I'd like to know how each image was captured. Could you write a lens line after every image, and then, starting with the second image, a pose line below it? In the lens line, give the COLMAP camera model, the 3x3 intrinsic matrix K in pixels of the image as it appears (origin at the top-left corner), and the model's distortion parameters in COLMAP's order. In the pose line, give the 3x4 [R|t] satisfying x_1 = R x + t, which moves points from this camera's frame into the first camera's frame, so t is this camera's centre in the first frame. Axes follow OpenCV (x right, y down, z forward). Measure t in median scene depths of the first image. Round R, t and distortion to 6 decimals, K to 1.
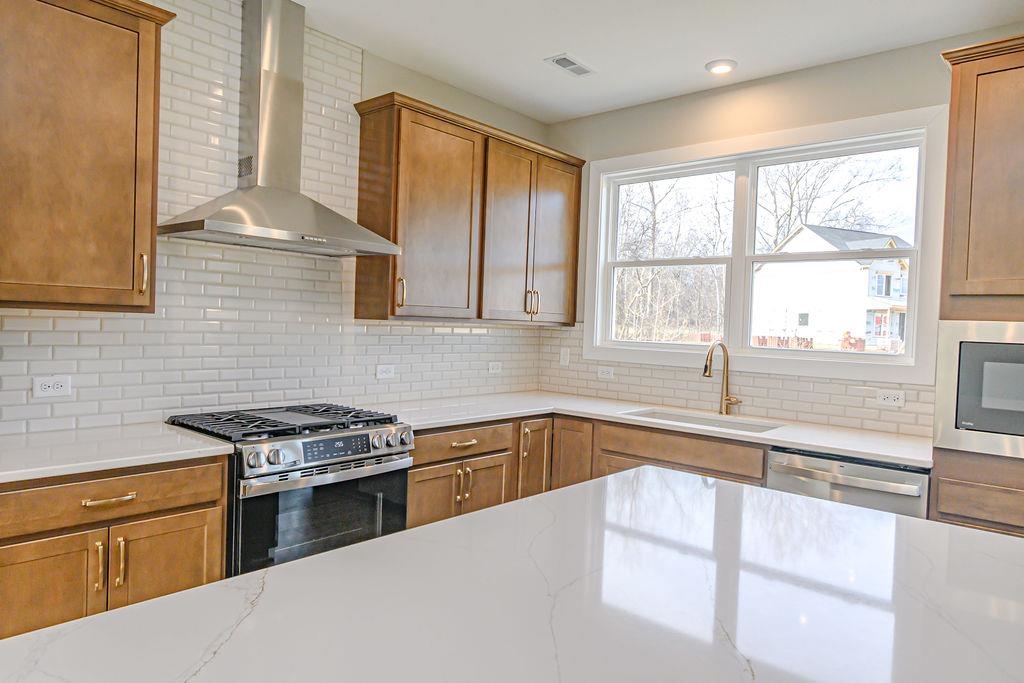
lens RADIAL K [[652.3, 0, 512.0], [0, 652.3, 341.5], [0, 0, 1]] dist [-0.002541, 0.000489]
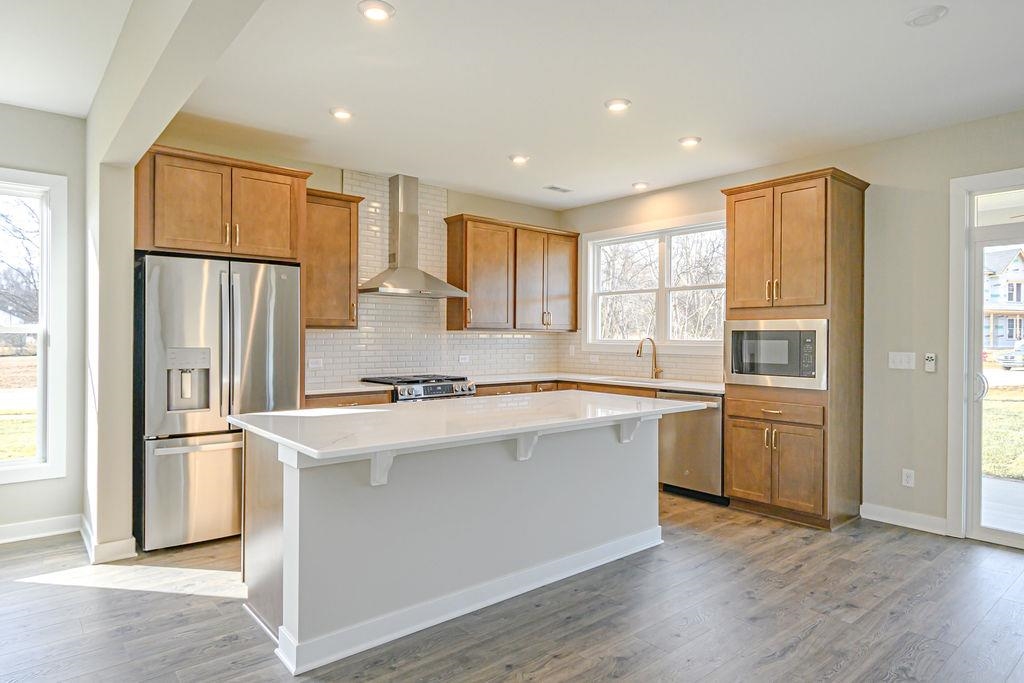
lens RADIAL K [[604.7, 0, 512.0], [0, 604.7, 341.5], [0, 0, 1]] dist [-0.000648, -0.000649]
pose [[0.988372, -0.029276, -0.149213, 0.209032], [0.025662, 0.999330, -0.026089, 0.048020], [0.149877, 0.021957, 0.988461, -0.713485]]
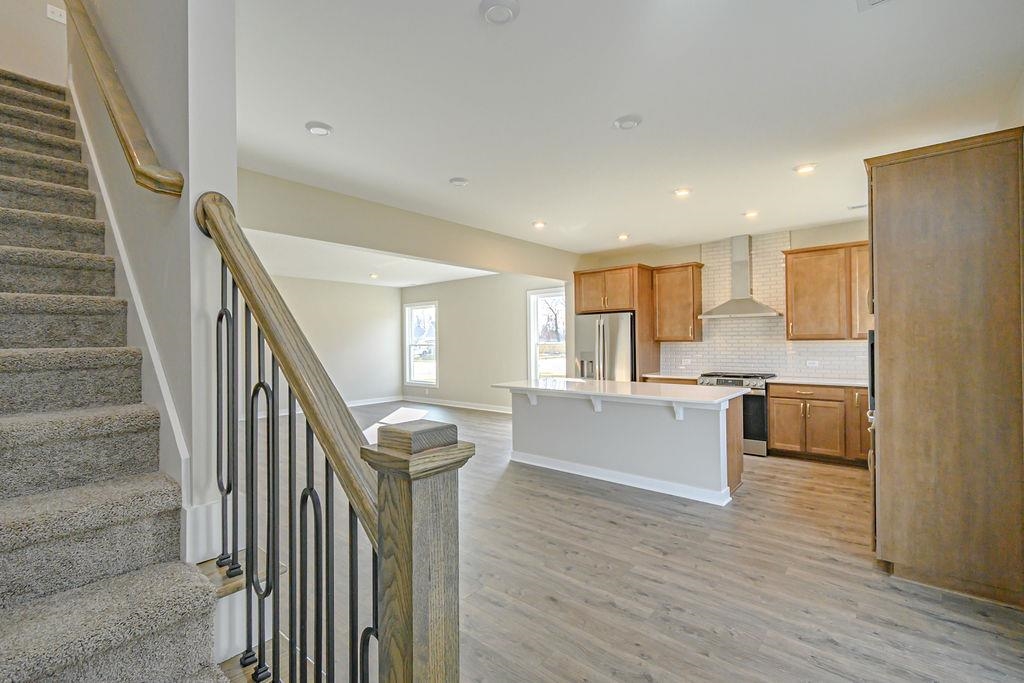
lens RADIAL K [[463.4, 0, 516.1], [0, 463.4, 335.7], [0, 0, 1]] dist [0.005174, -0.000286]
pose [[0.018076, -0.039880, -0.999041, 1.529905], [-0.015259, 0.999077, -0.040157, 0.033027], [0.999720, 0.015970, 0.017450, -0.055296]]
